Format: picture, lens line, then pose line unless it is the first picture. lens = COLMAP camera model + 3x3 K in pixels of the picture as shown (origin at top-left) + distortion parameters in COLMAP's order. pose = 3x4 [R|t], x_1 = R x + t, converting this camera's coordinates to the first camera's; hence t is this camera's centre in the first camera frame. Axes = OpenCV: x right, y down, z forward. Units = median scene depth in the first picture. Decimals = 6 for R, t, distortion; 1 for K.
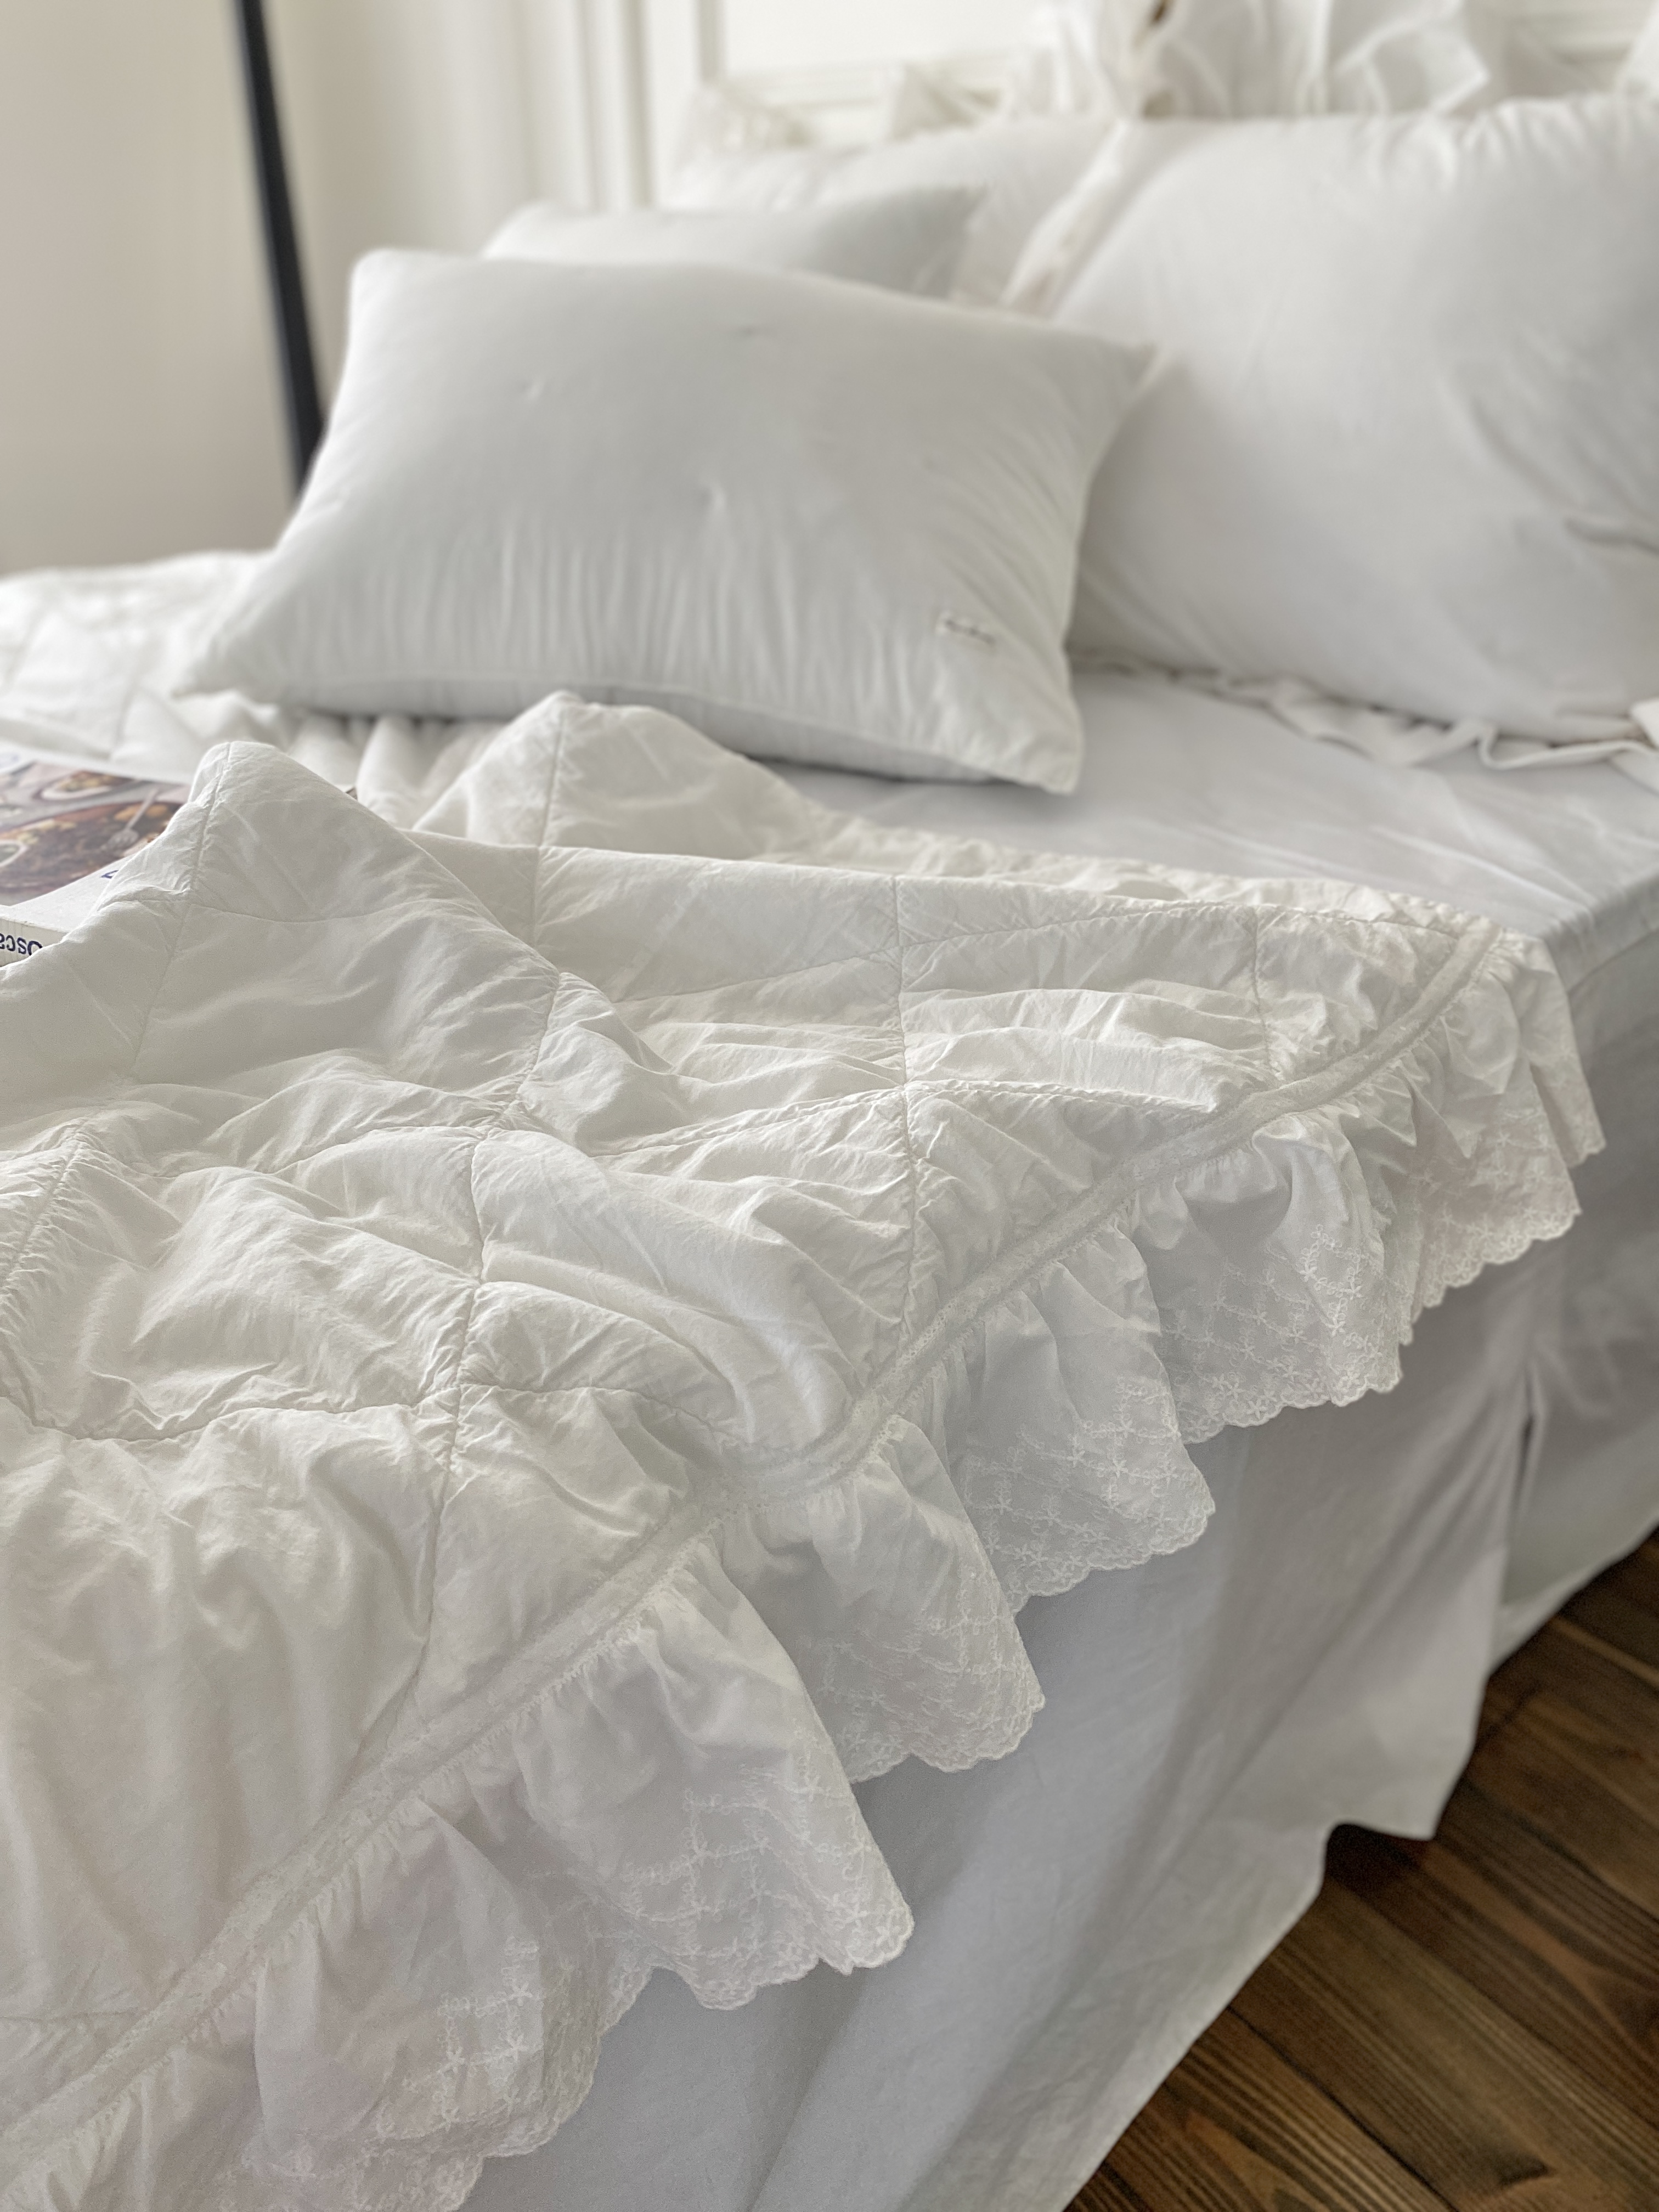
lens RADIAL K [[1694.2, 0, 863.2], [0, 1694.2, 1085.2], [0, 0, 1]] dist [0.027575, -0.031229]
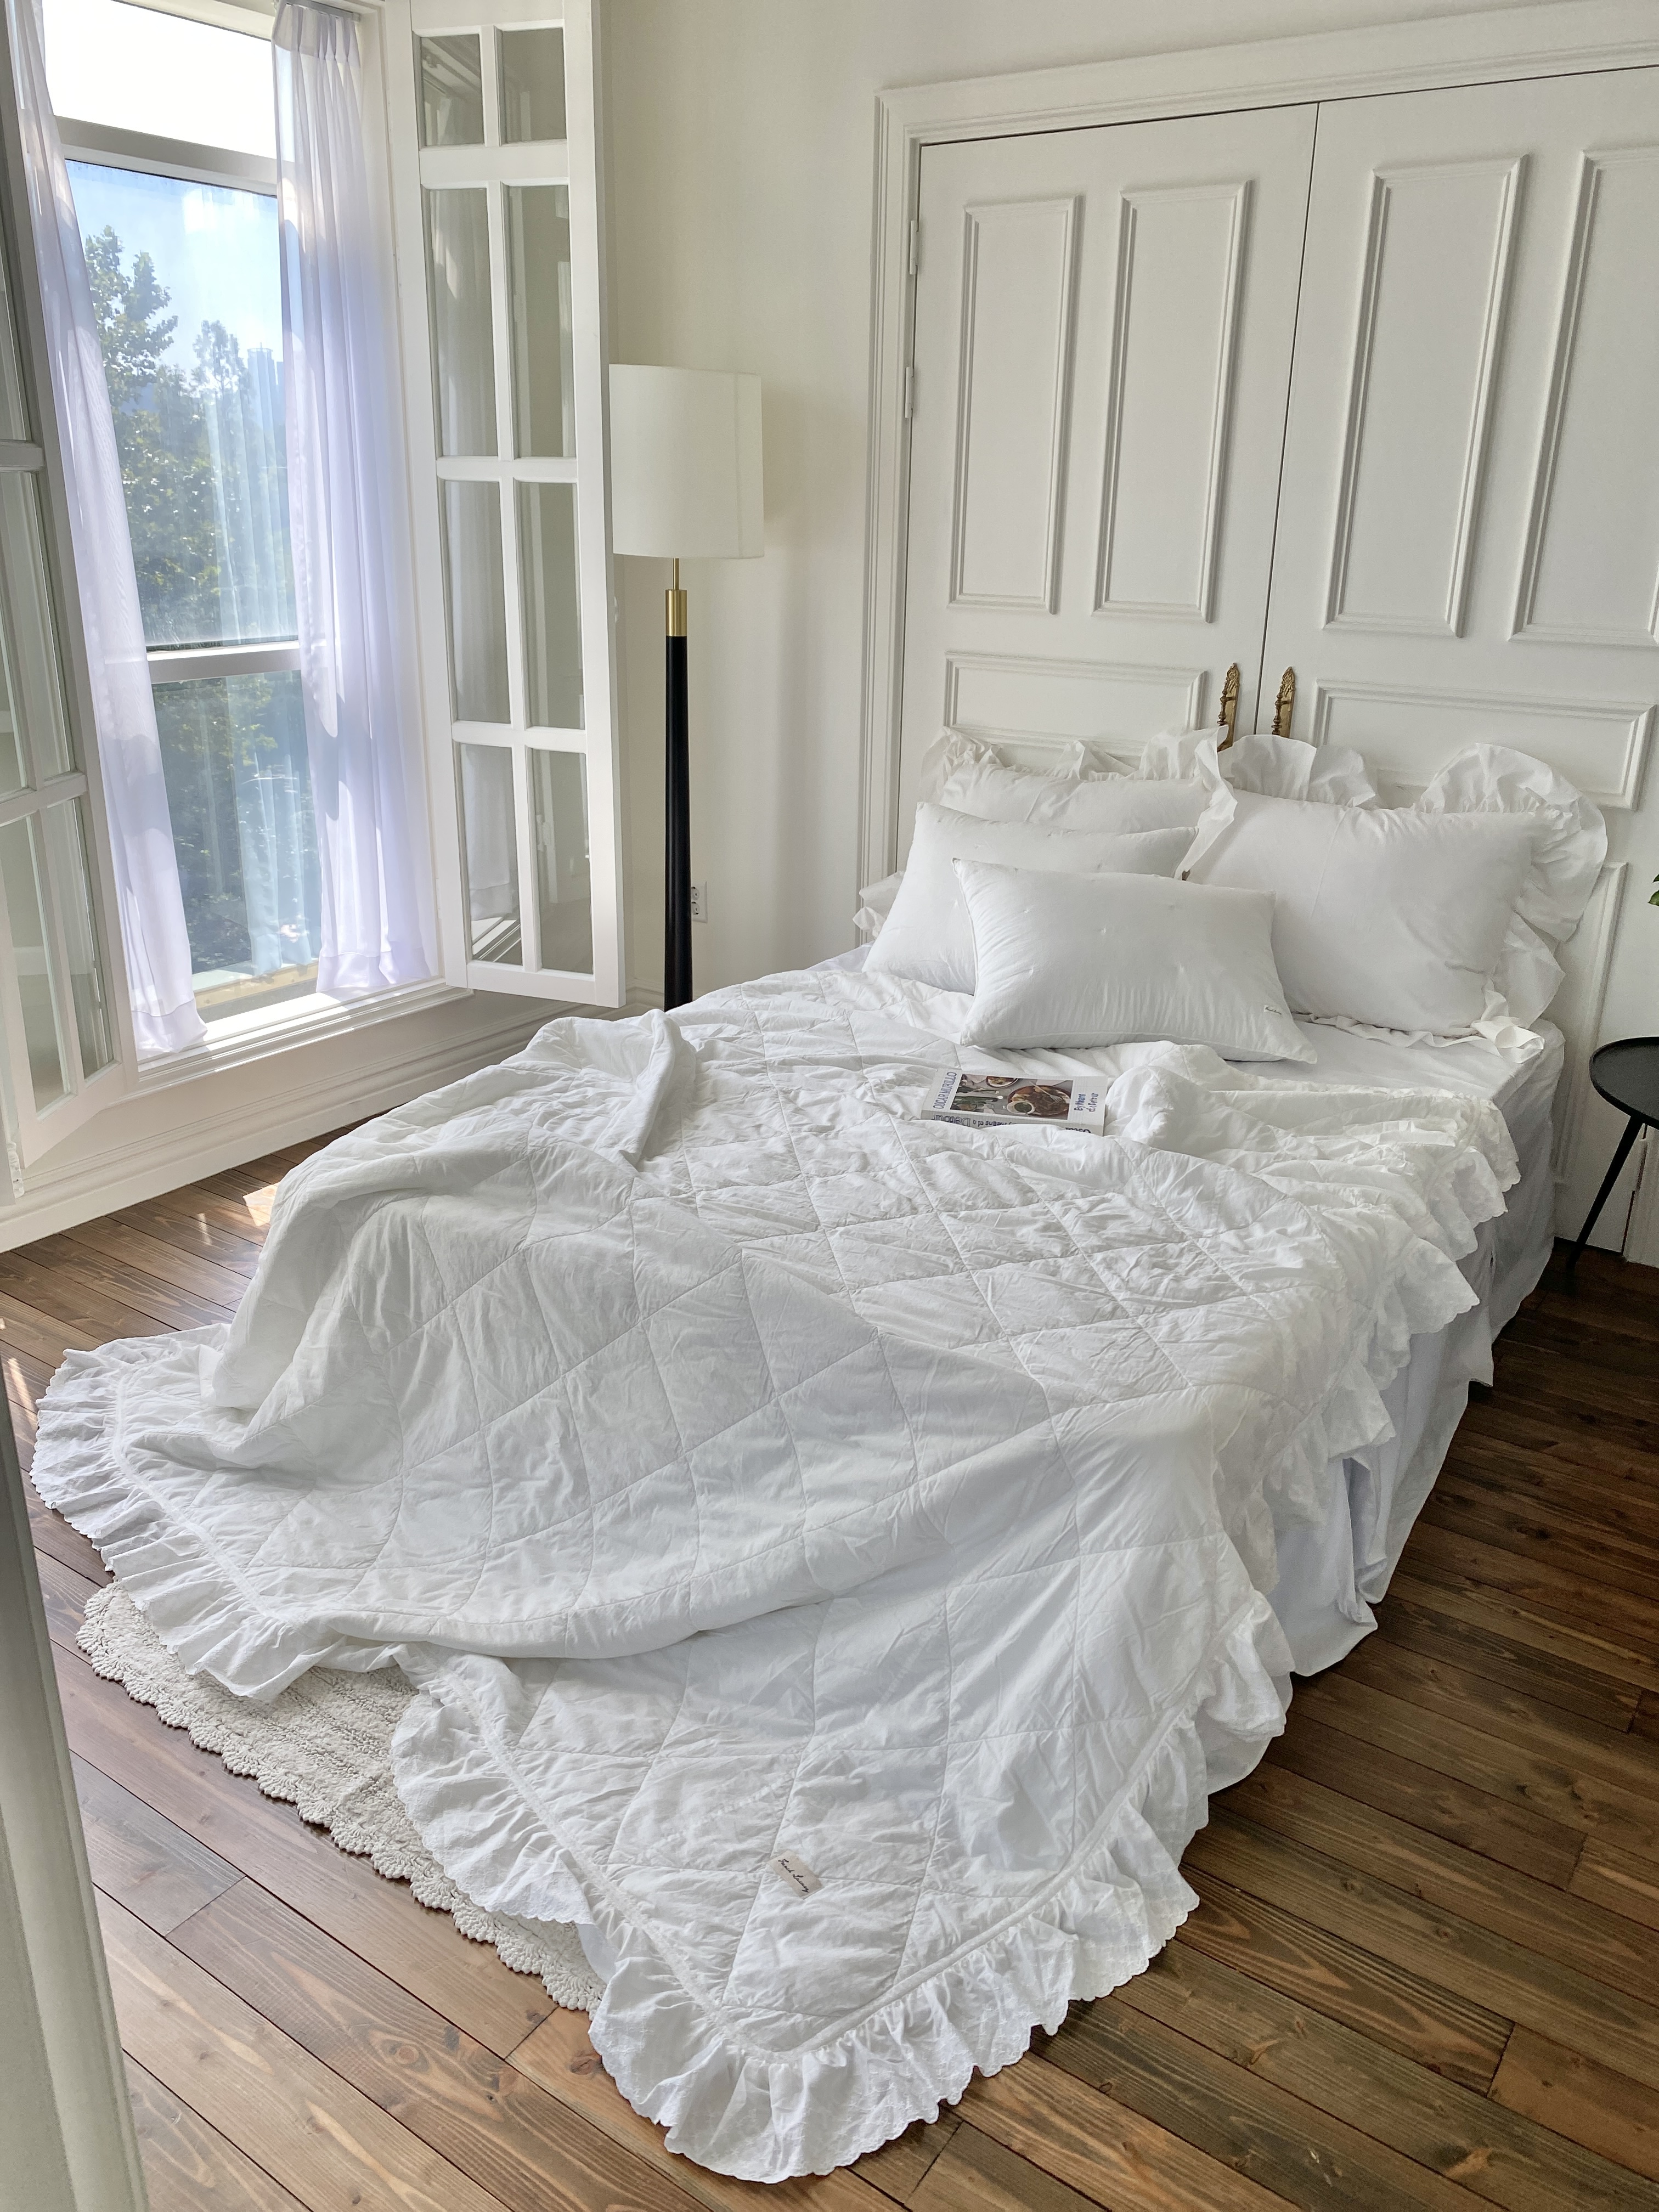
lens RADIAL K [[1694.2, 0, 829.7], [0, 1694.2, 1082.5], [0, 0, 1]] dist [0.027575, -0.031229]
pose [[0.967892, -0.056422, 0.244951, -1.809568], [0.091146, 0.986941, -0.132818, 0.219500], [-0.234258, 0.150880, 0.960395, -2.064290]]
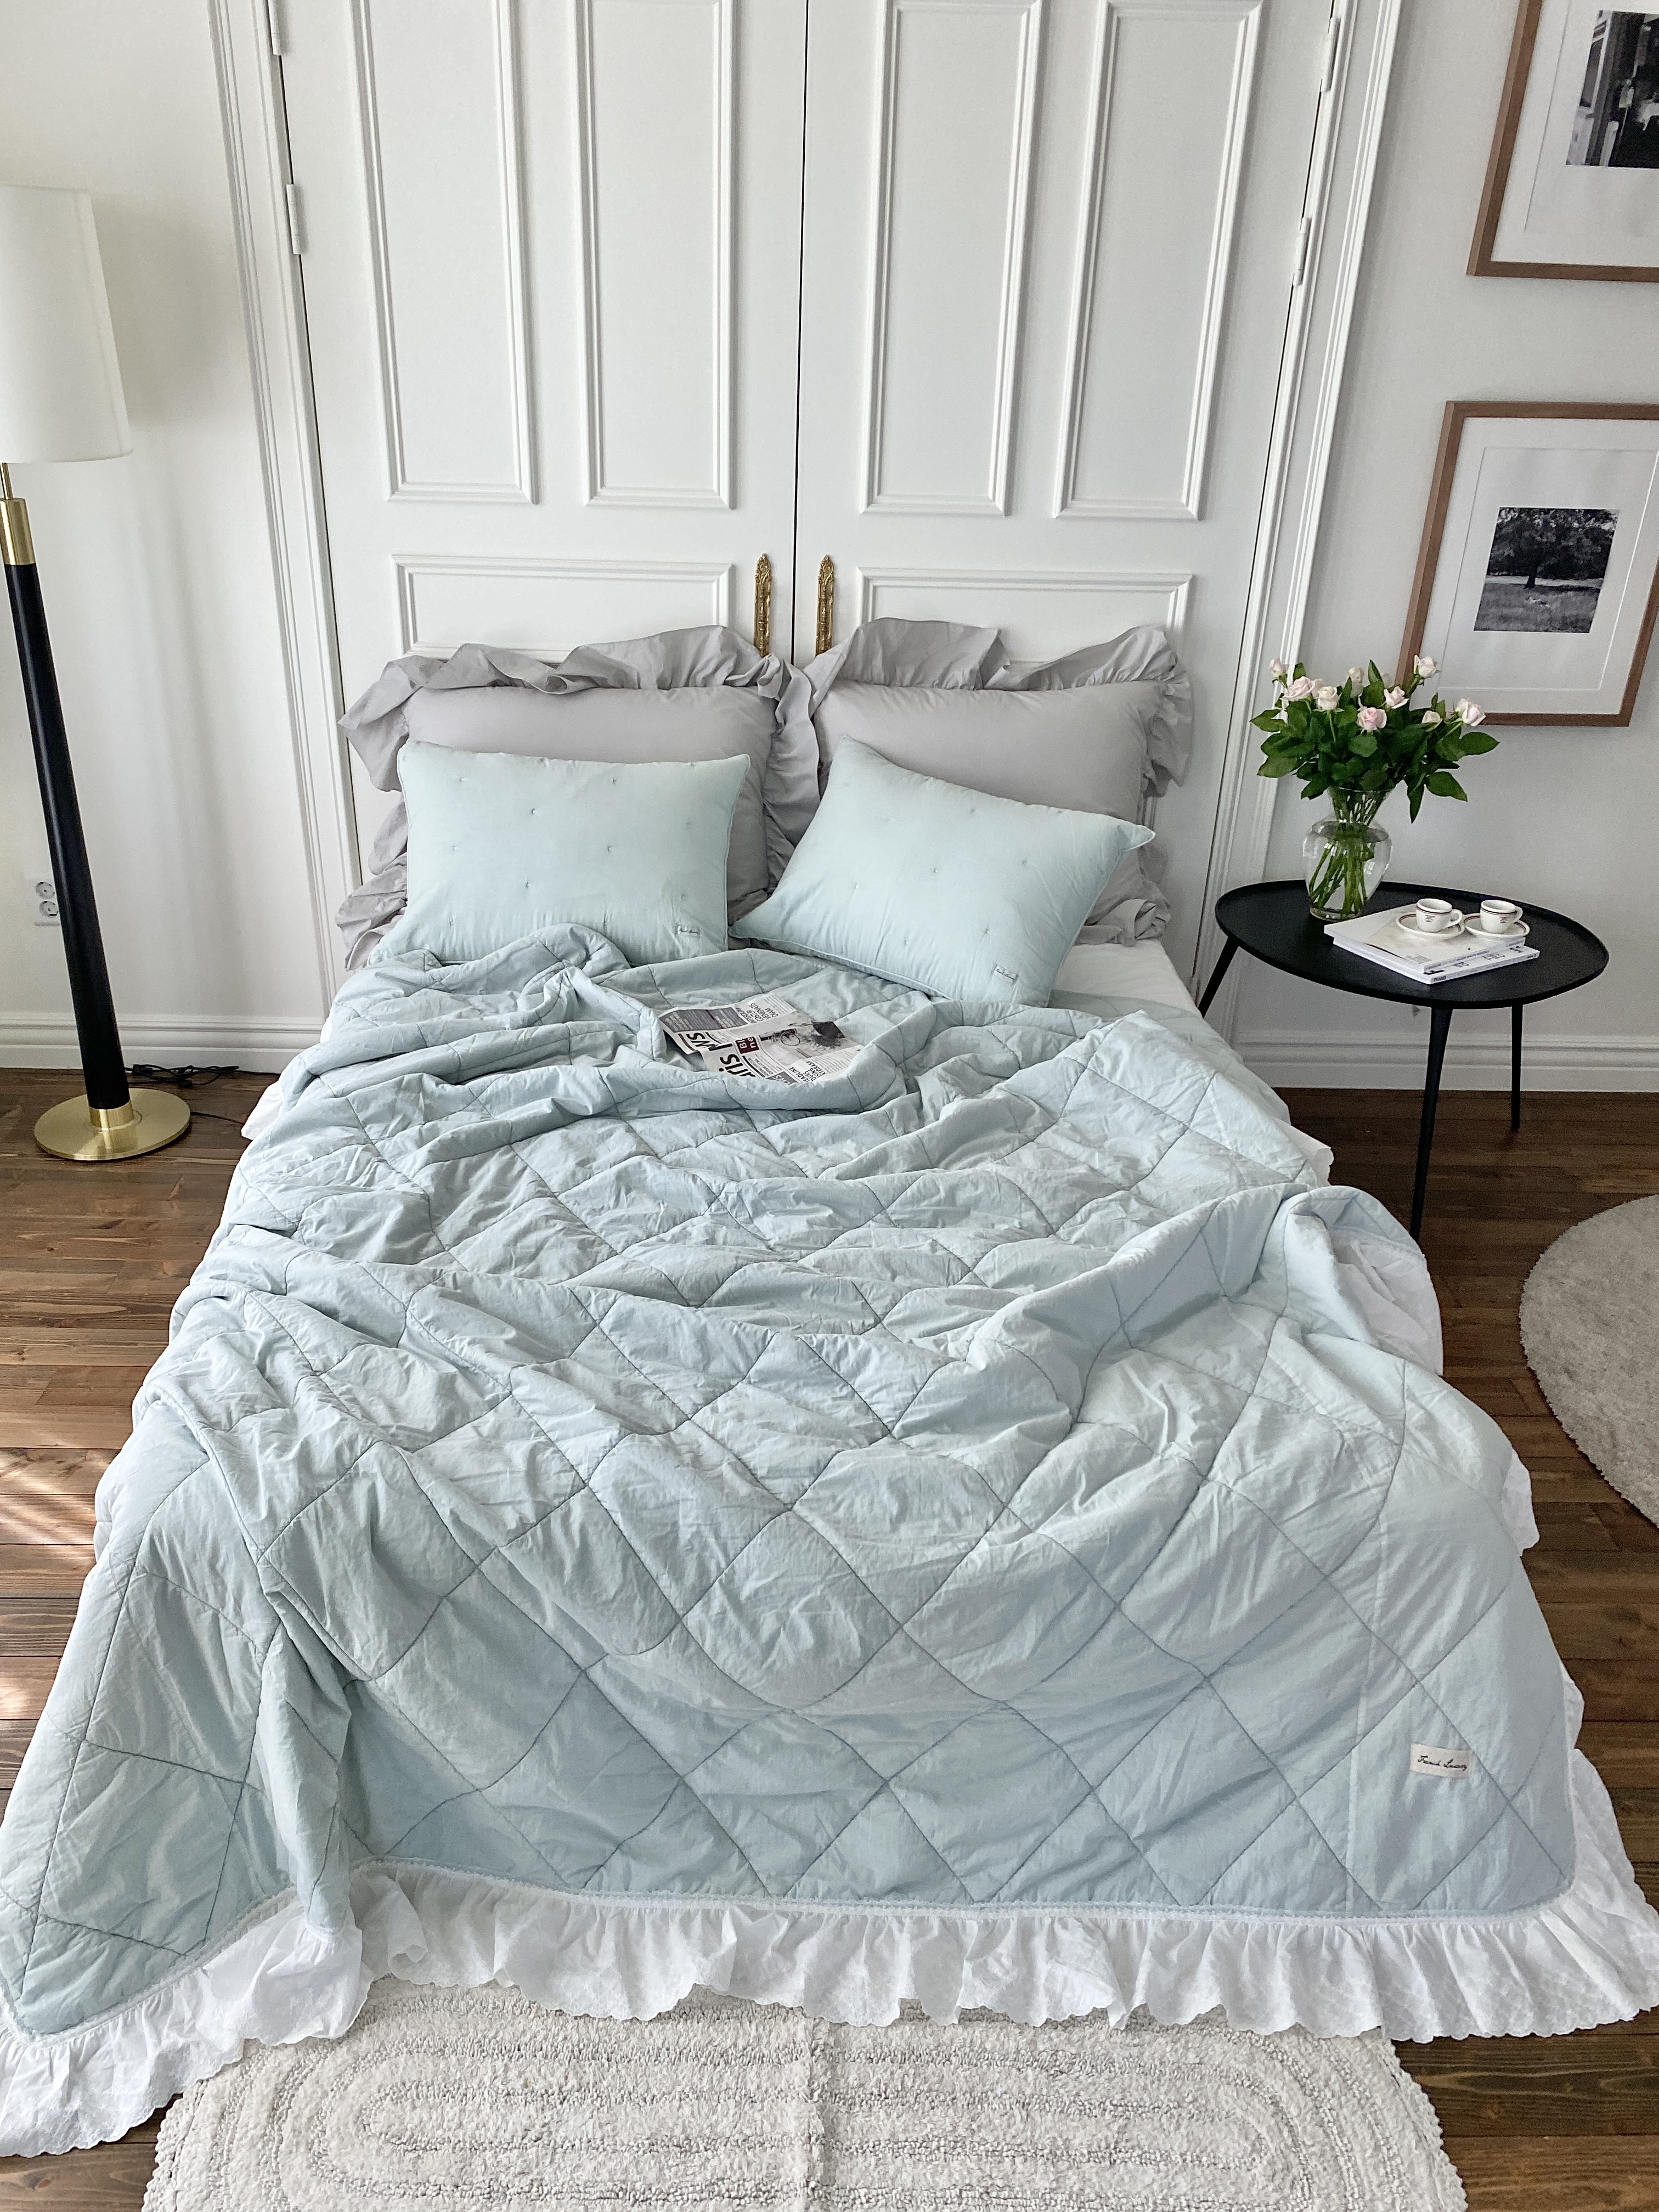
lens RADIAL K [[1694.2, 0, 808.8], [0, 1694.2, 1099.3], [0, 0, 1]] dist [0.027575, -0.031229]
pose [[0.632942, -0.320856, 0.704582, -2.808028], [0.326176, 0.935881, 0.133175, -0.642306], [-0.702135, 0.145525, 0.697014, -0.905434]]
